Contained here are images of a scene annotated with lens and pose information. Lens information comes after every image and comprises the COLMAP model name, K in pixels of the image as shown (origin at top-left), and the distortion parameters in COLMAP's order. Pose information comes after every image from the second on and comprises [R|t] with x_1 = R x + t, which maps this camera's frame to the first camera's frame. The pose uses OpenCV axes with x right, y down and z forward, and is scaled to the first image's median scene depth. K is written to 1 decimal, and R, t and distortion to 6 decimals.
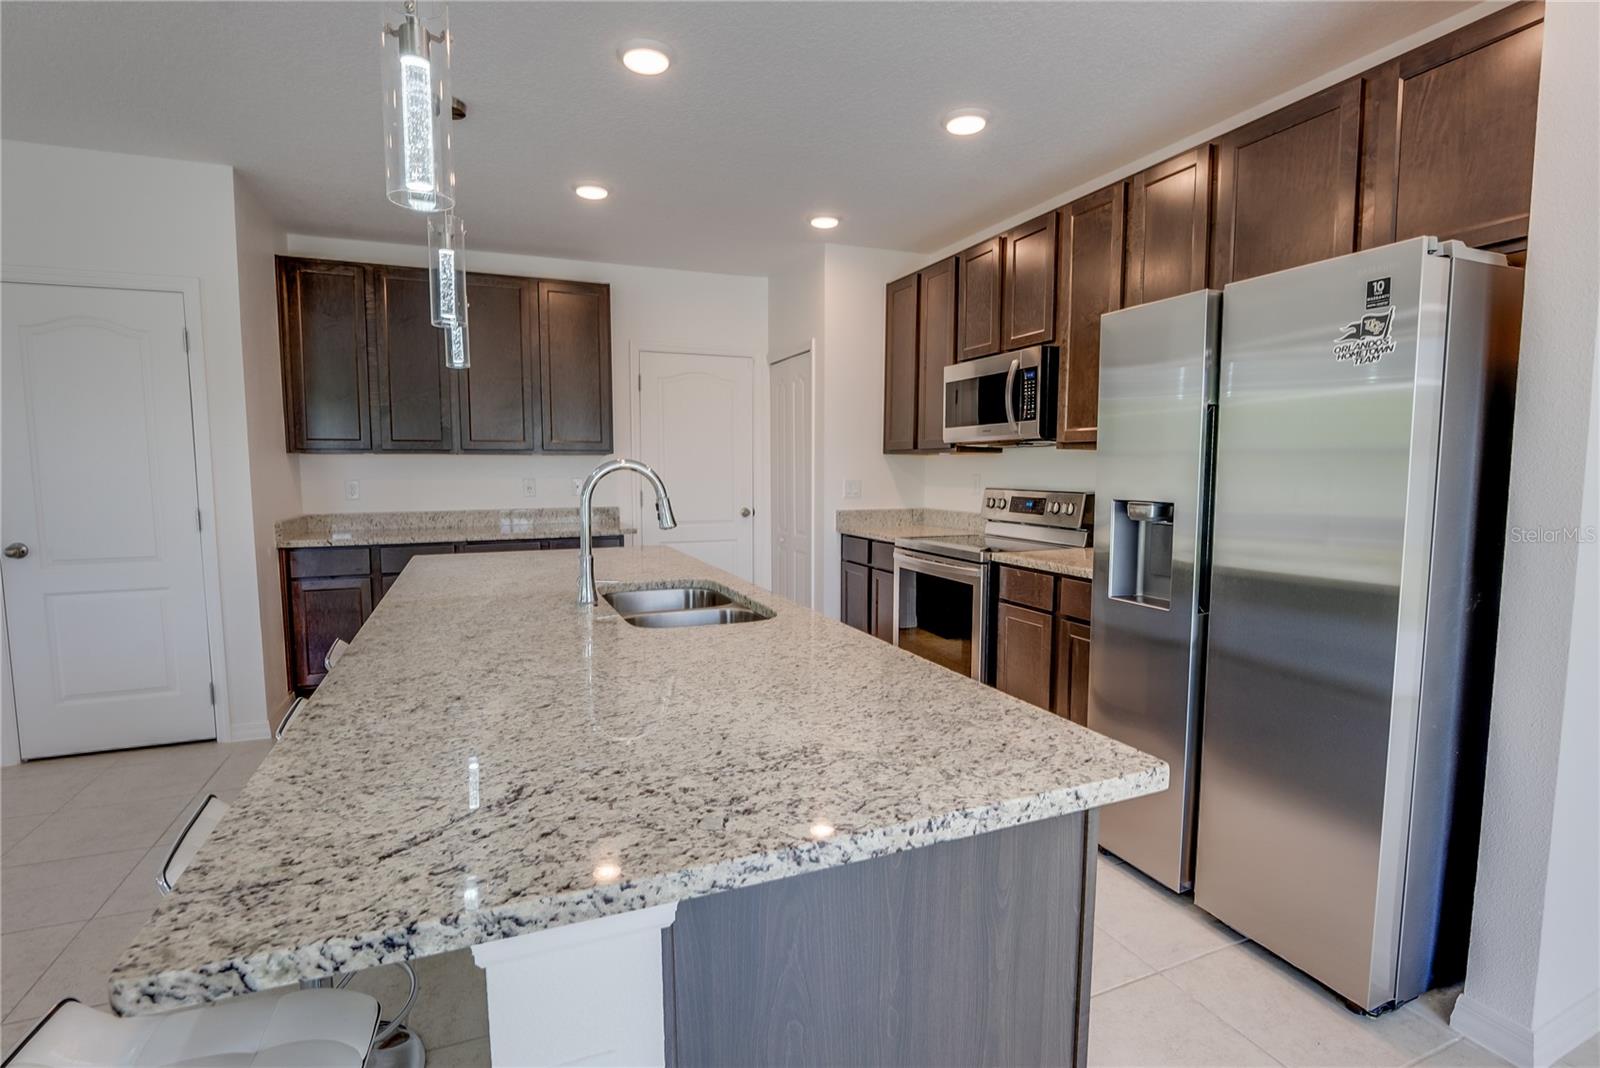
lens RADIAL K [[738.6, 0, 790.6], [0, 738.6, 531.7], [0, 0, 1]] dist [-0.011348, 0.000335]
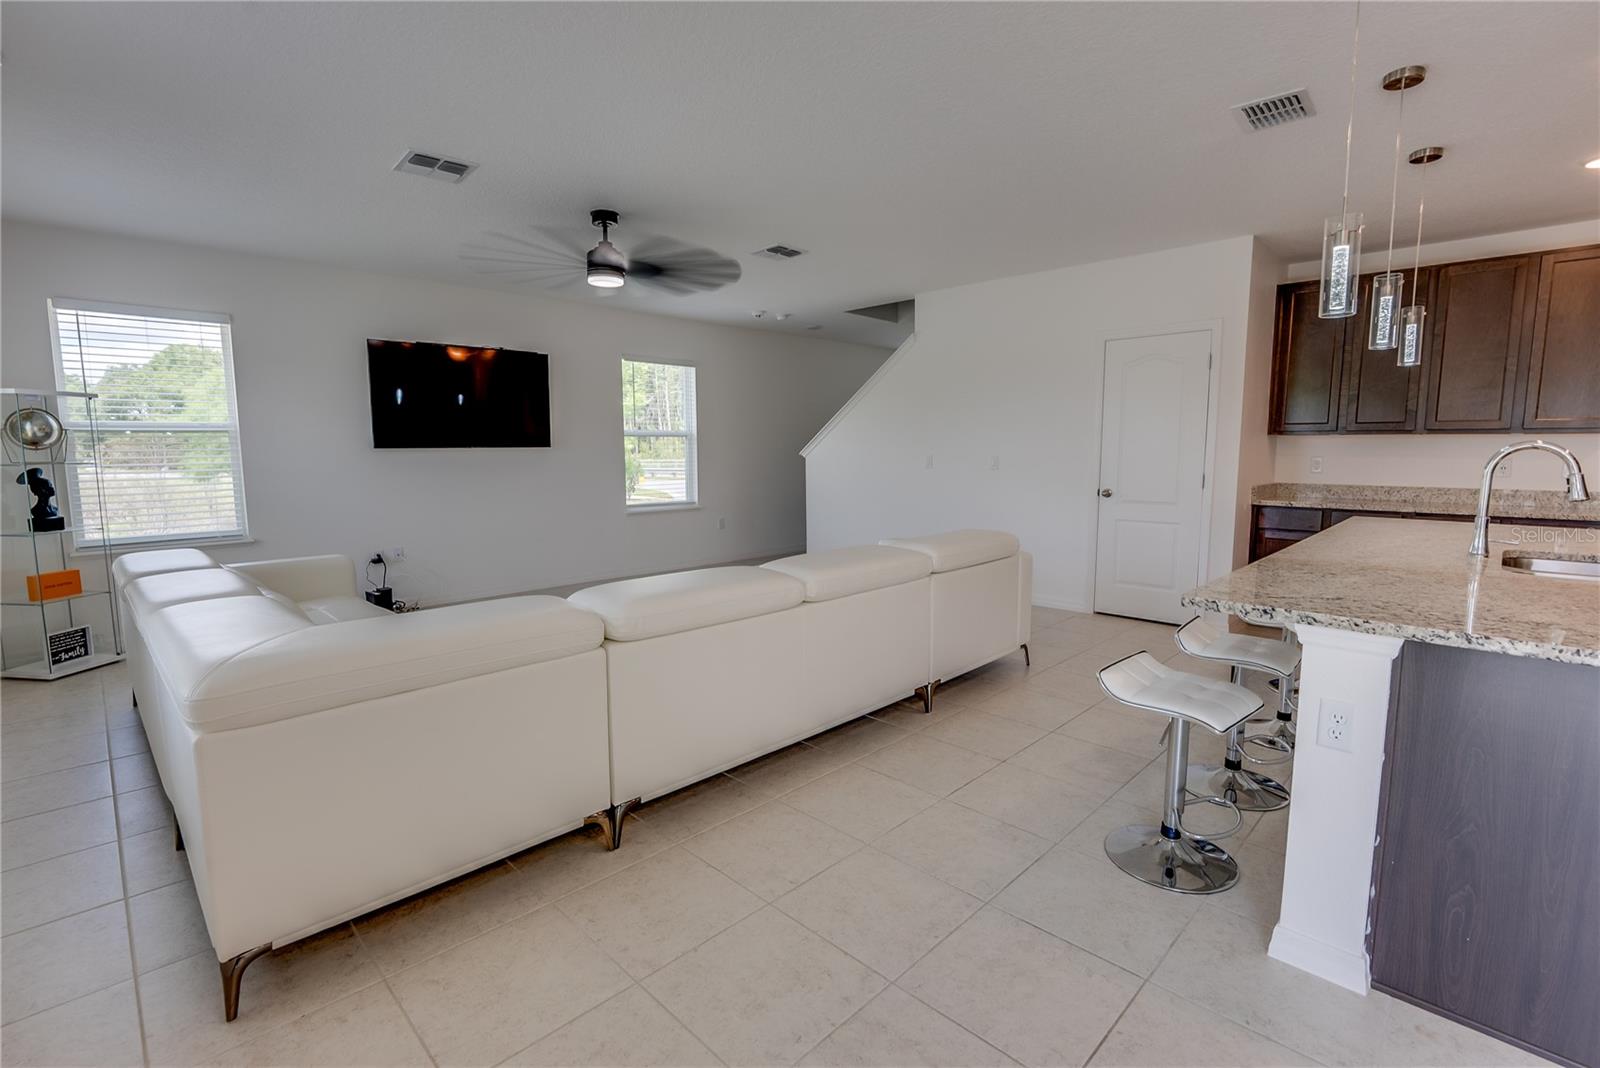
lens RADIAL K [[738.6, 0, 790.6], [0, 738.6, 531.7], [0, 0, 1]] dist [-0.011348, 0.000335]
pose [[0.383134, 0.106826, -0.917495, 0.235413], [-0.079424, 0.993421, 0.082499, 0.027107], [0.920272, 0.041263, 0.389098, -0.322209]]
